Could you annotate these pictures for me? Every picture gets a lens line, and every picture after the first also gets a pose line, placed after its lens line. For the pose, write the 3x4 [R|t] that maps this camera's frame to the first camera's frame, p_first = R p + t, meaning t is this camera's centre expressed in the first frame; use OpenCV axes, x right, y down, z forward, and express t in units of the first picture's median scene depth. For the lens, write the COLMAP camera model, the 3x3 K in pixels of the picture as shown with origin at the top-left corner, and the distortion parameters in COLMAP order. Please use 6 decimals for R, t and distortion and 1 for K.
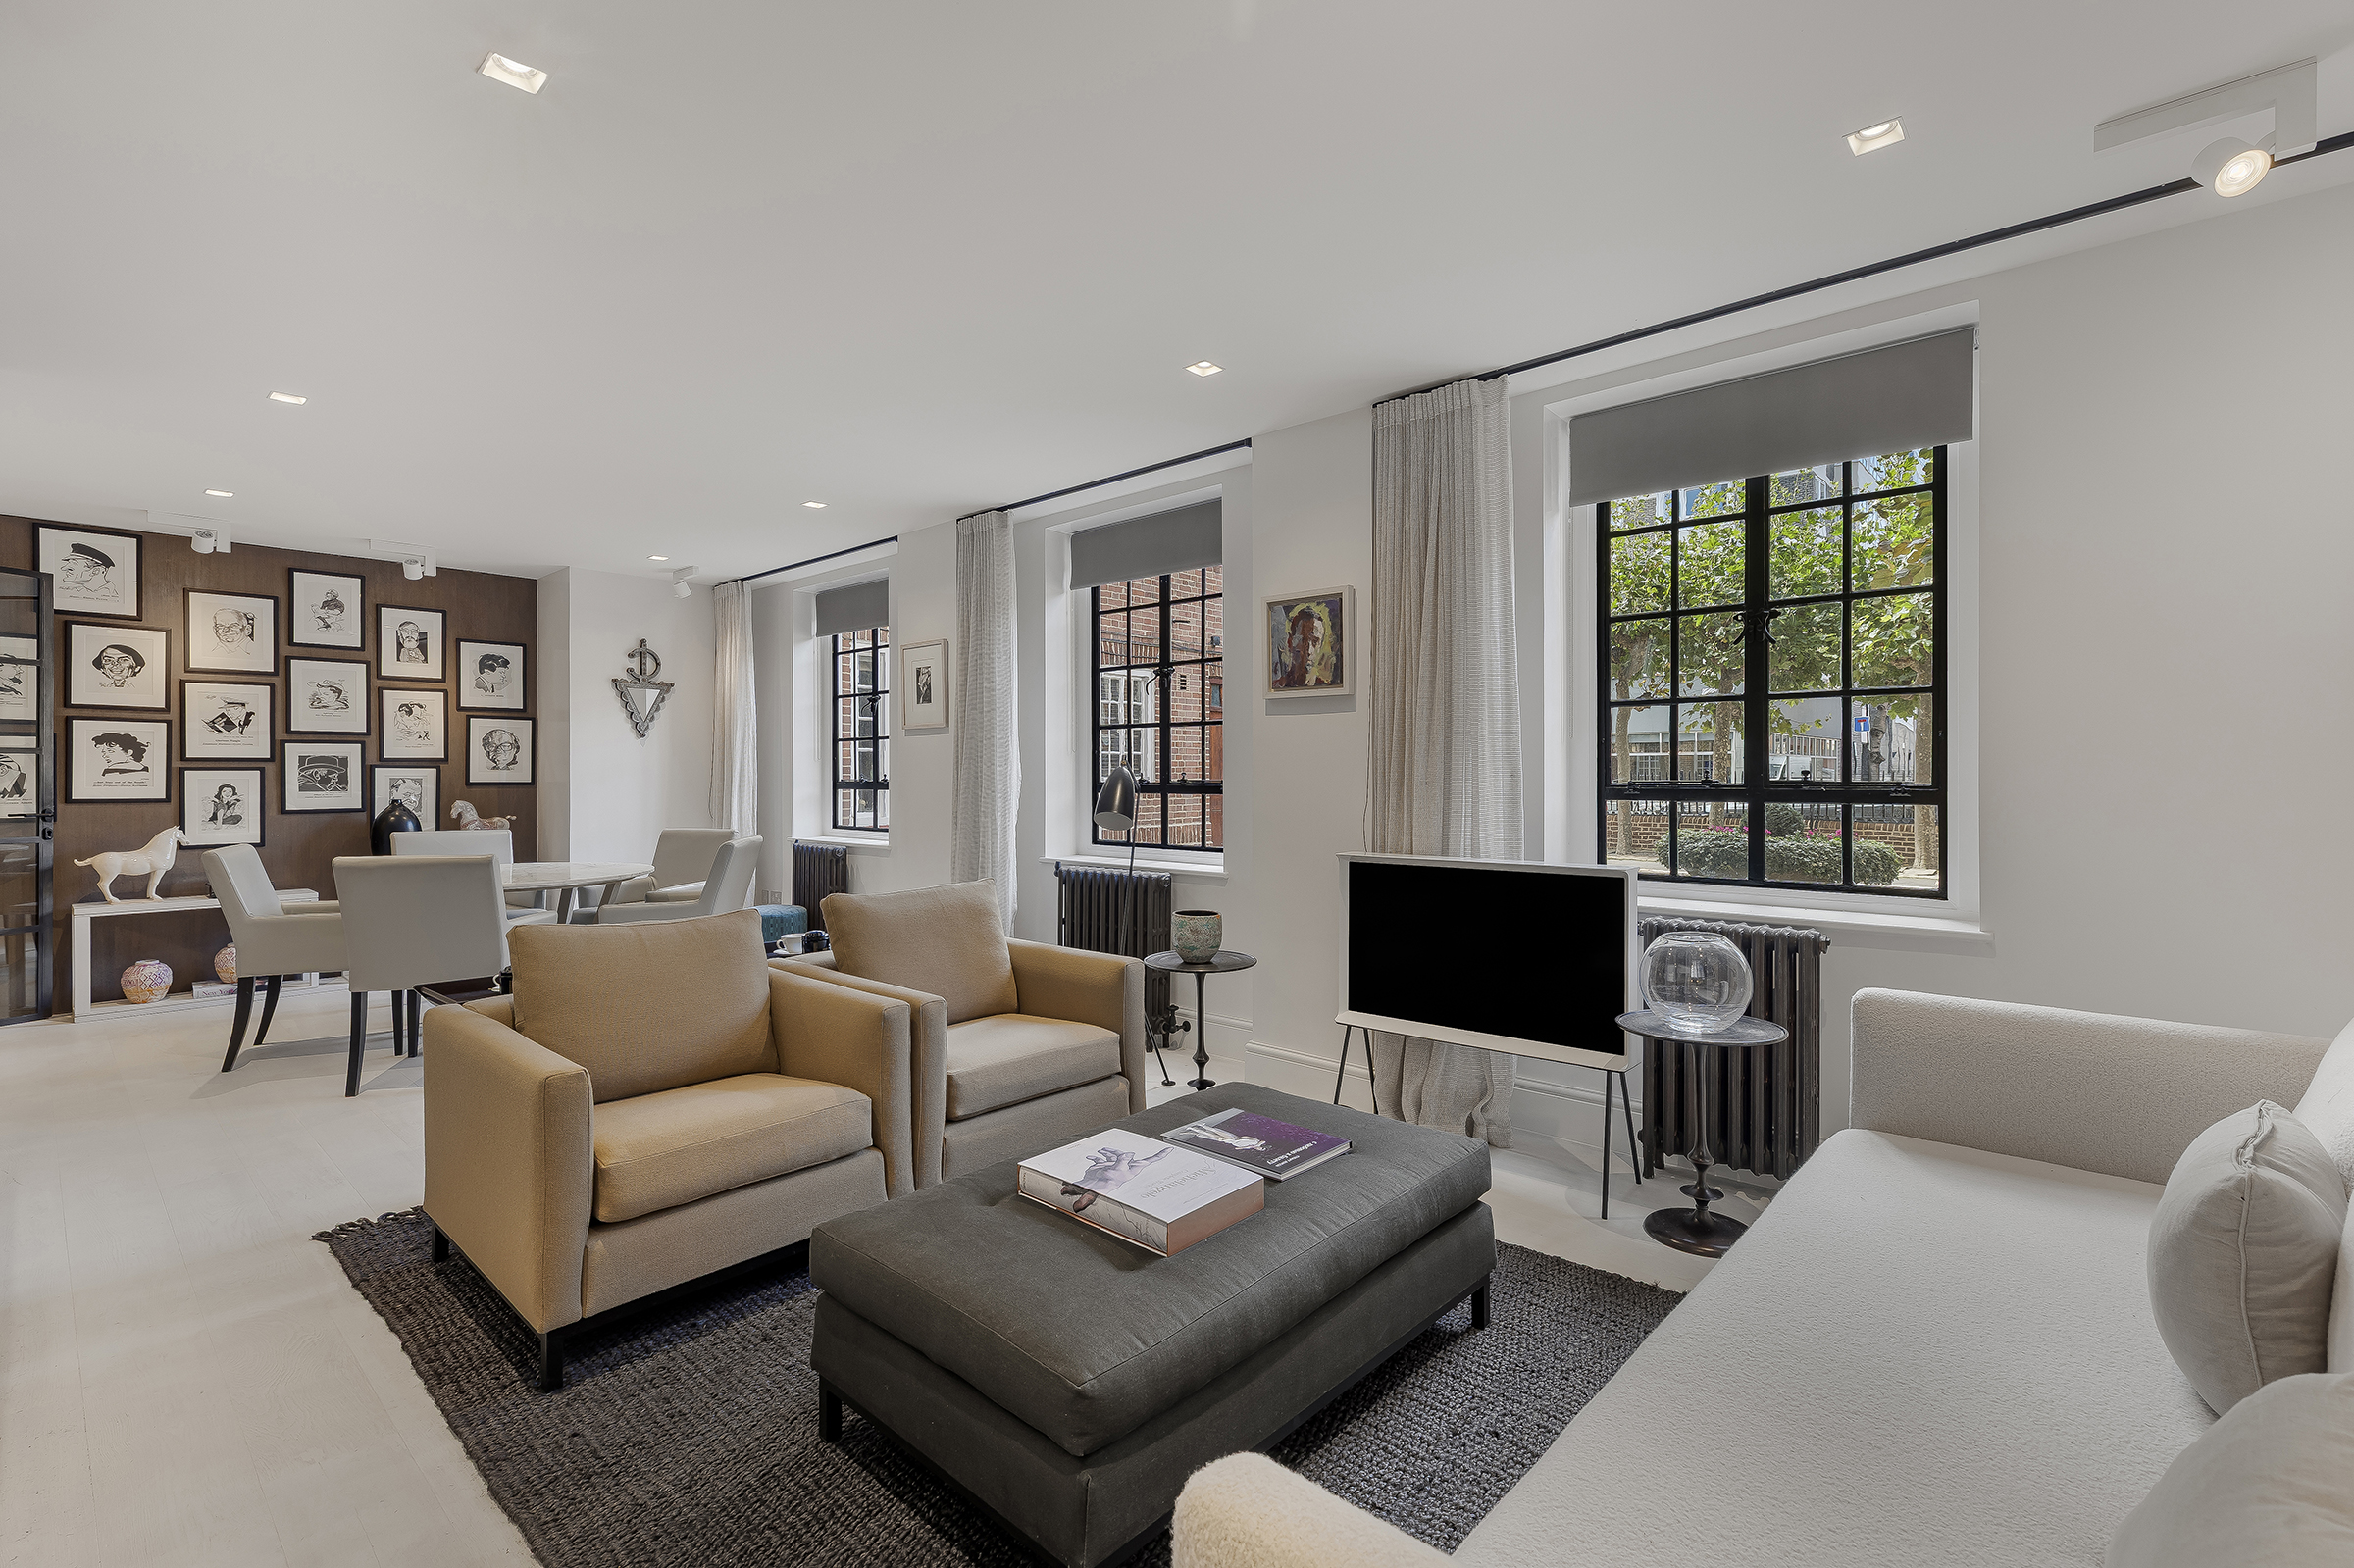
lens RADIAL K [[1071.3, 0, 1153.4], [0, 1071.3, 776.4], [0, 0, 1]] dist [0.007576, -0.000685]
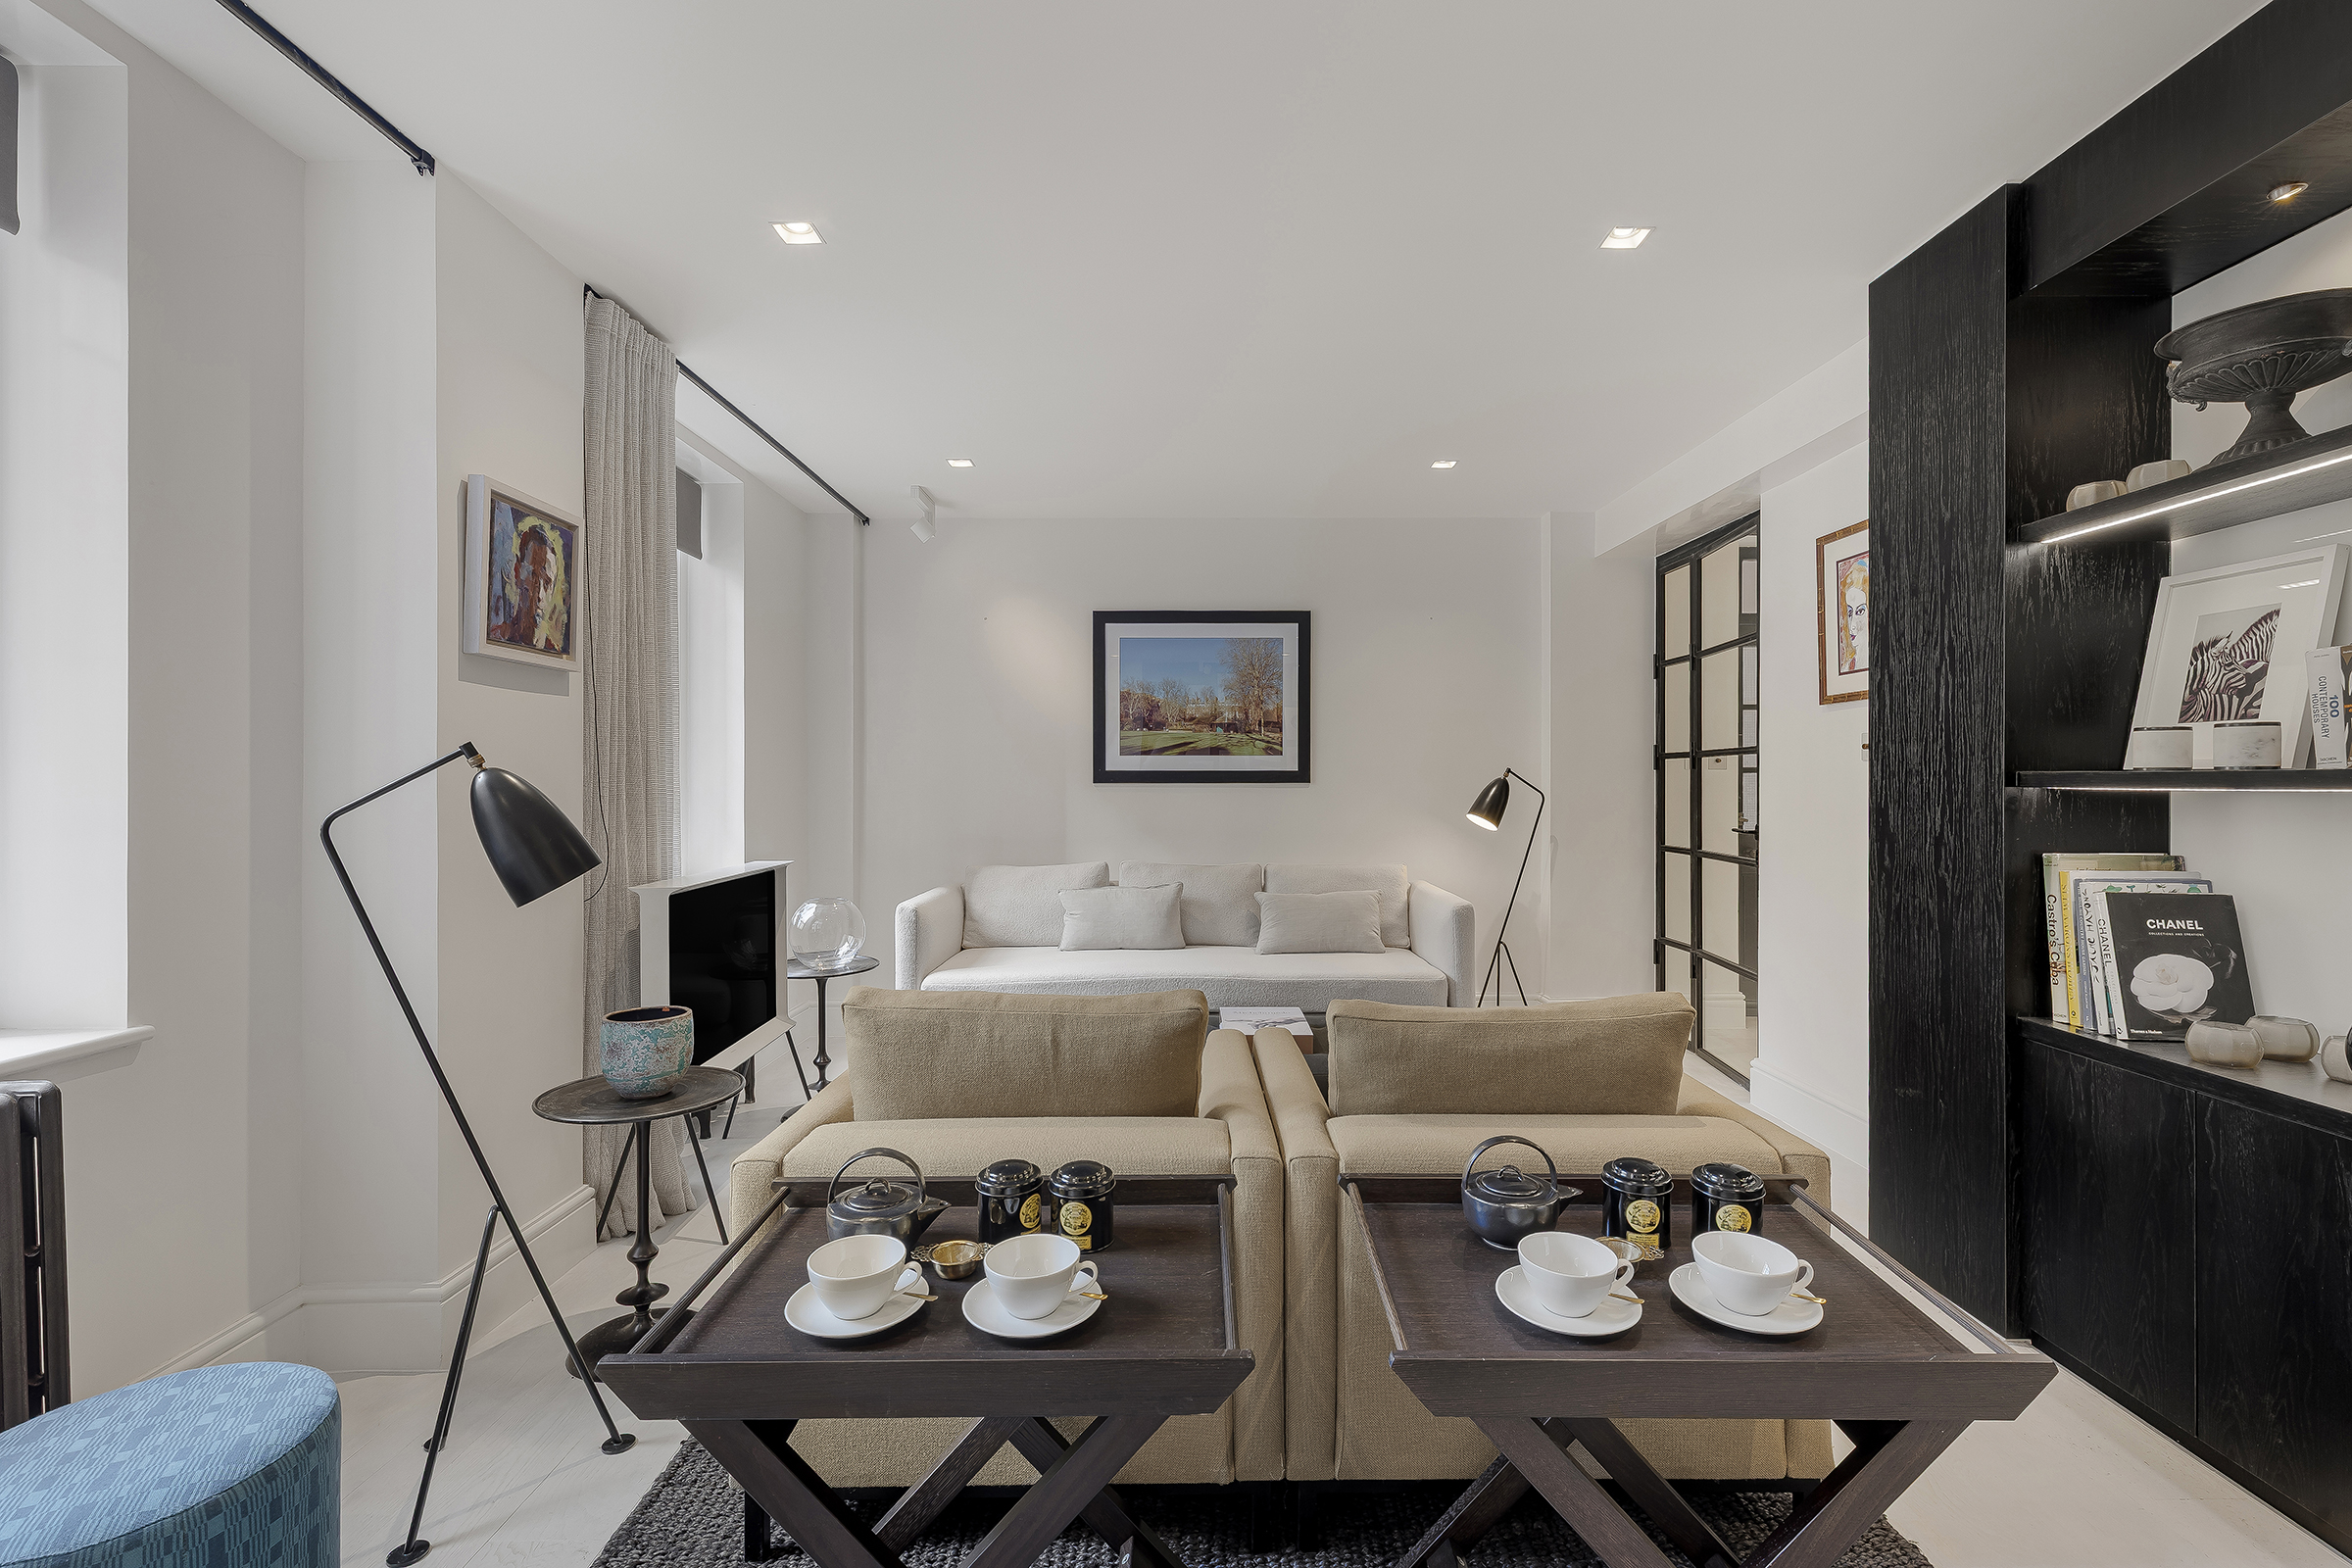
lens RADIAL K [[1070.5, 0, 1181.6], [0, 1070.5, 782.9], [0, 0, 1]] dist [0.007576, -0.000685]
pose [[-0.668358, 0.003057, 0.743834, -0.378813], [0.006704, 0.999976, 0.001913, -0.001704], [-0.743810, 0.006265, -0.668362, 0.735660]]
